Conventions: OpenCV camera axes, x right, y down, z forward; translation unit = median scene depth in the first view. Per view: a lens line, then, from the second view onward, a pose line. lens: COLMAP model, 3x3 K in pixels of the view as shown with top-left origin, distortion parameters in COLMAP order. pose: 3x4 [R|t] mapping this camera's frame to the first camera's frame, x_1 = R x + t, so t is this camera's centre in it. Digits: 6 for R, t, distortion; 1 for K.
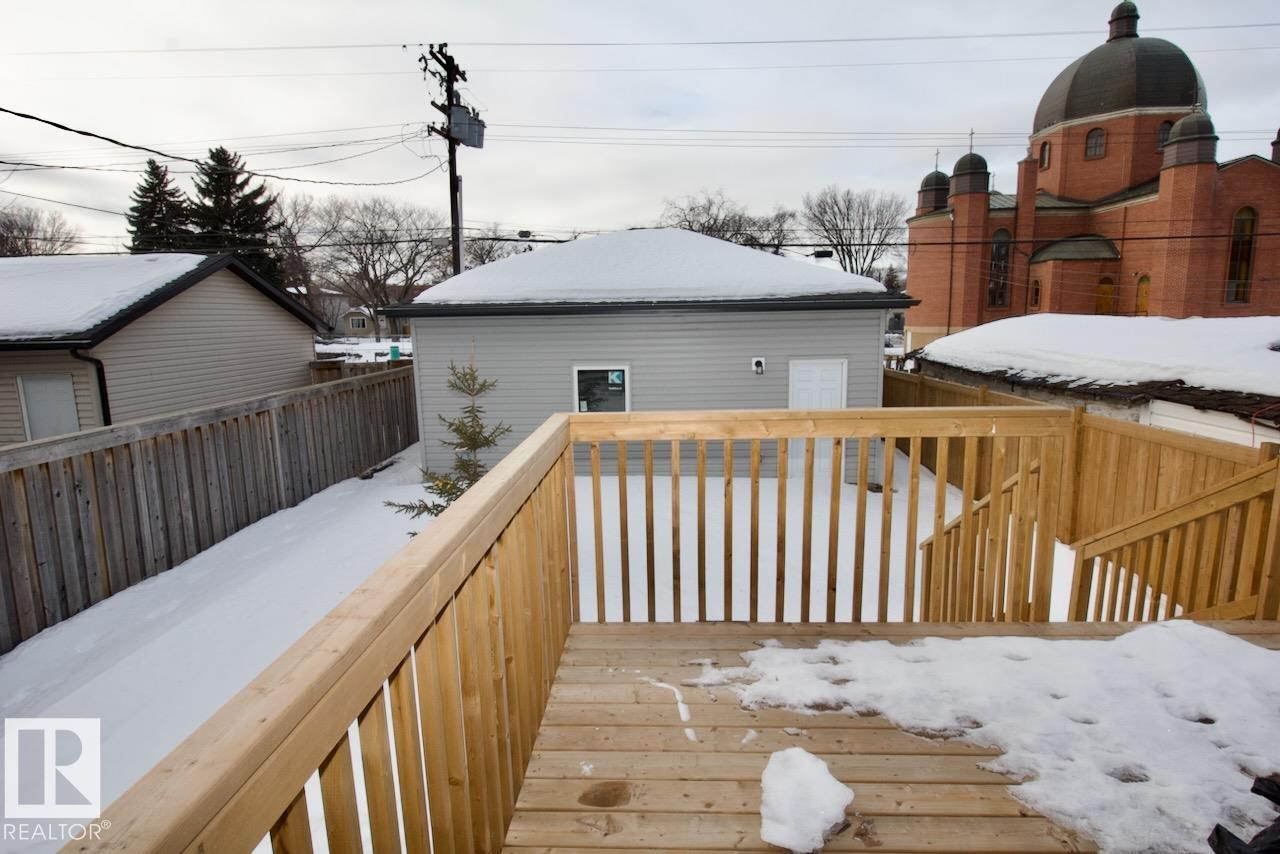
lens RADIAL K [[660.9, 0, 639.6], [0, 660.9, 420.9], [0, 0, 1]] dist [0.004896, -0.014653]
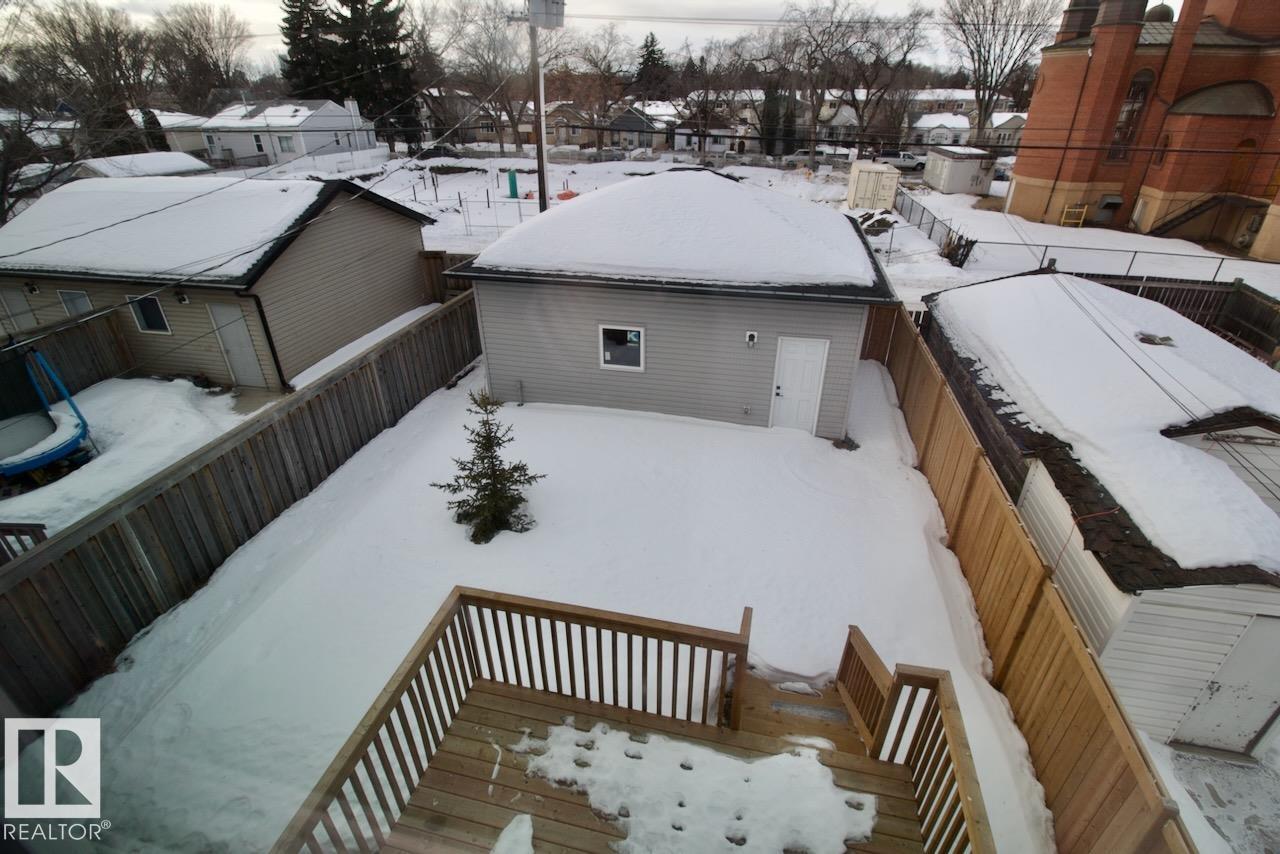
lens RADIAL K [[590.6, 0, 637.1], [0, 590.6, 424.1], [0, 0, 1]] dist [-0.002090, -0.011857]
pose [[0.982065, 0.101354, -0.158982, 0.160813], [-0.042010, 0.939652, 0.339544, -0.284429], [0.183801, -0.326776, 0.927057, -0.056843]]
